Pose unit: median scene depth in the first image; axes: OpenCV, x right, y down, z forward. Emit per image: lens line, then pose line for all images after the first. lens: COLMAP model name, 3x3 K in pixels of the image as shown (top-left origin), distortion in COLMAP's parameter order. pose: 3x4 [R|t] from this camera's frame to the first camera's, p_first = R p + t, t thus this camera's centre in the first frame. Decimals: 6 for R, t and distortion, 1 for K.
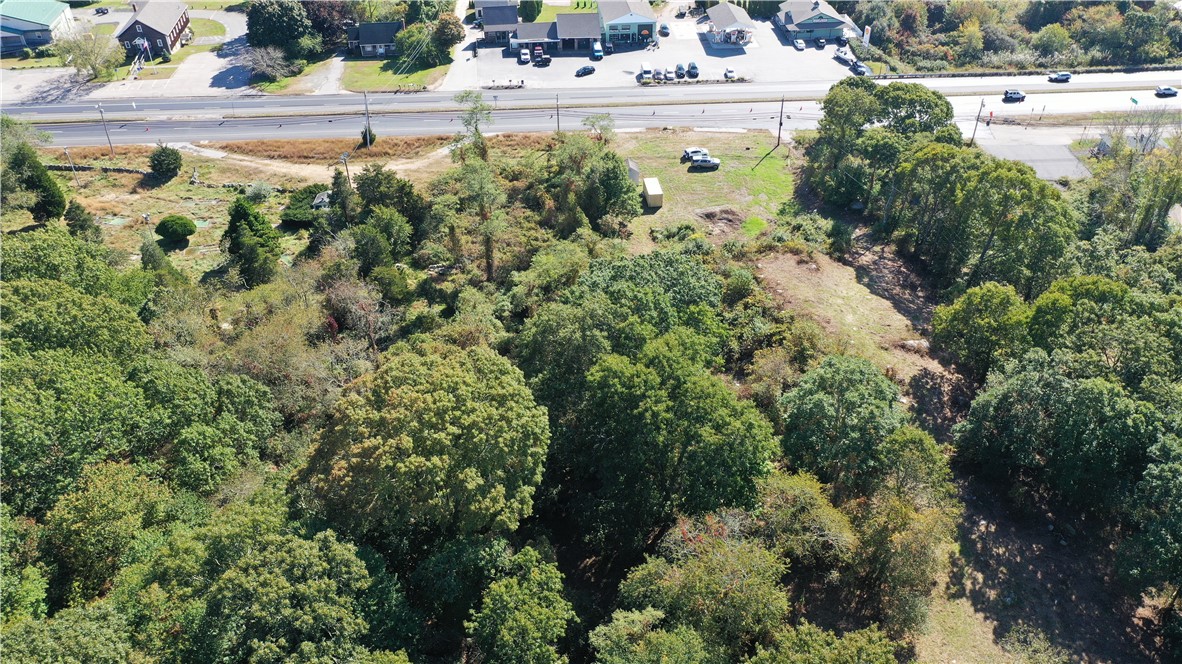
lens RADIAL K [[934.7, 0, 587.0], [0, 934.7, 333.8], [0, 0, 1]] dist [-0.004419, -0.000635]
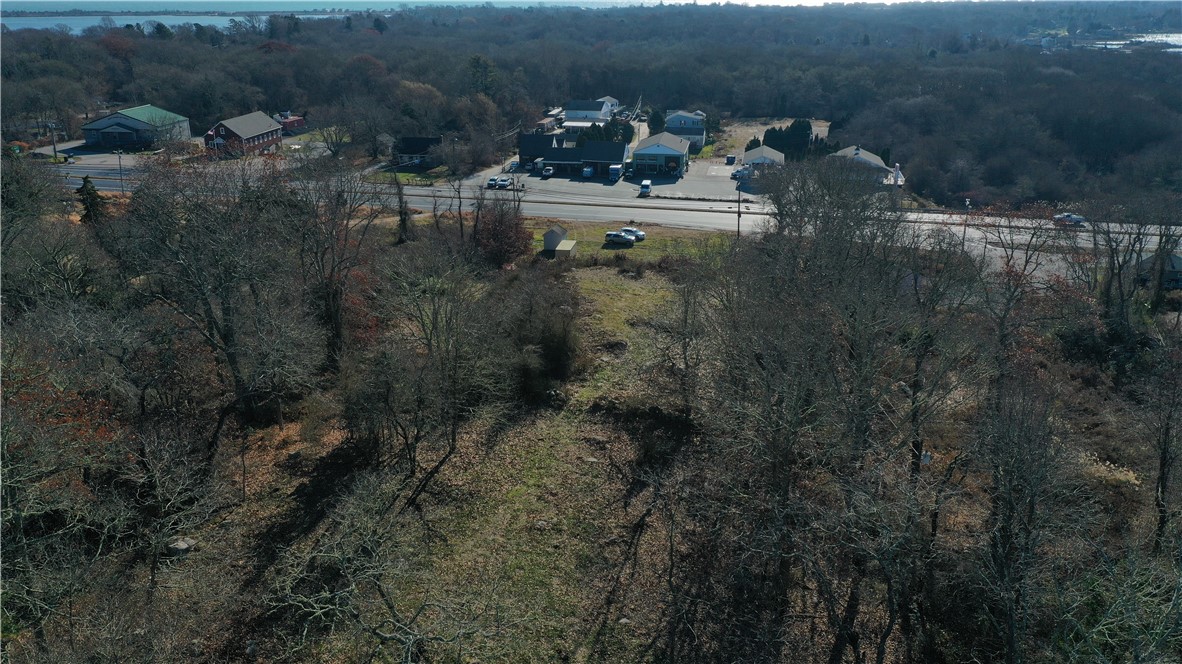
lens RADIAL K [[934.7, 0, 586.7], [0, 934.7, 332.5], [0, 0, 1]] dist [-0.004419, -0.000635]
pose [[0.962664, 0.100174, -0.251484, 0.256490], [-0.167109, 0.950777, -0.260956, 0.127856], [0.212964, 0.293238, 0.932018, 0.114812]]
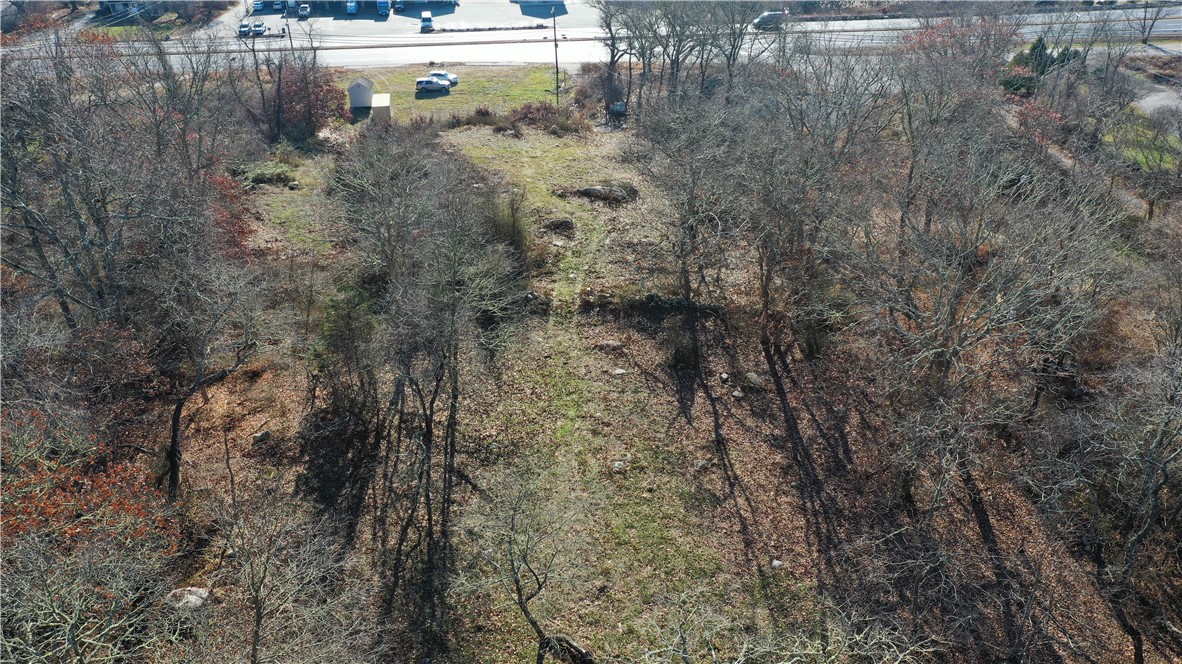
lens RADIAL K [[934.7, 0, 590.5], [0, 934.7, 336.5], [0, 0, 1]] dist [-0.004419, -0.000635]
pose [[0.998579, -0.030508, 0.043684, 0.161960], [0.034632, 0.994681, -0.097002, 0.101812], [-0.040492, 0.098377, 0.994325, 0.150215]]
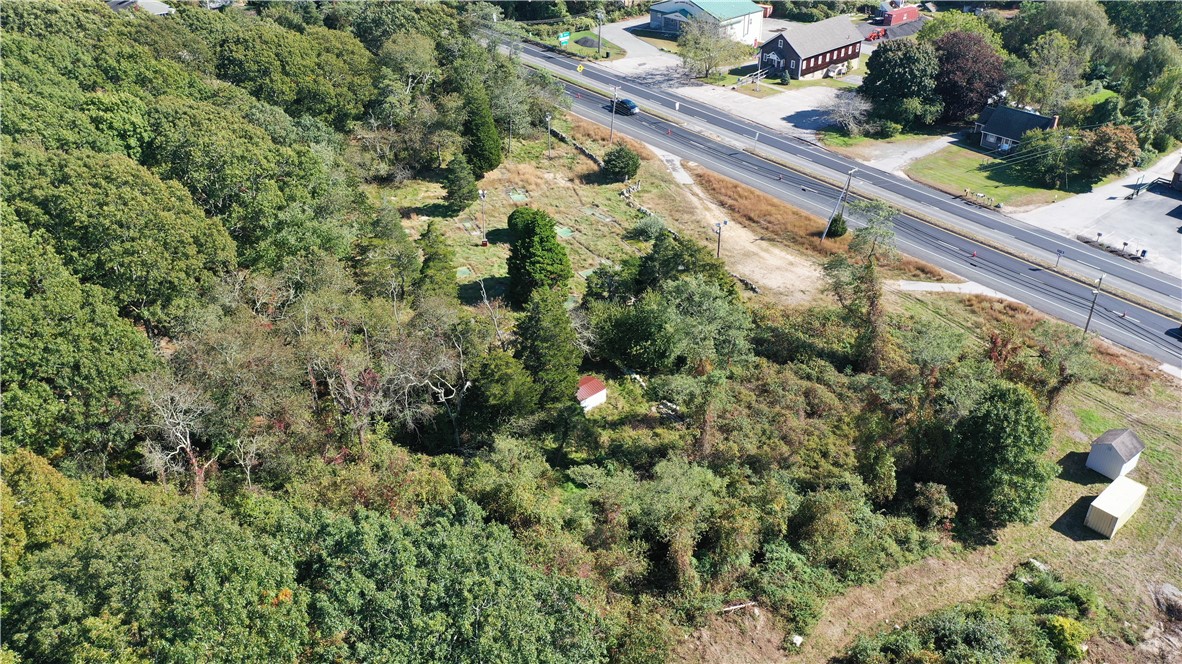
lens RADIAL K [[934.7, 0, 585.9], [0, 934.7, 333.7], [0, 0, 1]] dist [-0.004419, -0.000635]
pose [[0.563751, 0.440236, -0.698840, 0.170882], [-0.492887, 0.858254, 0.143050, -0.124623], [0.662758, 0.263804, 0.700827, 0.321690]]
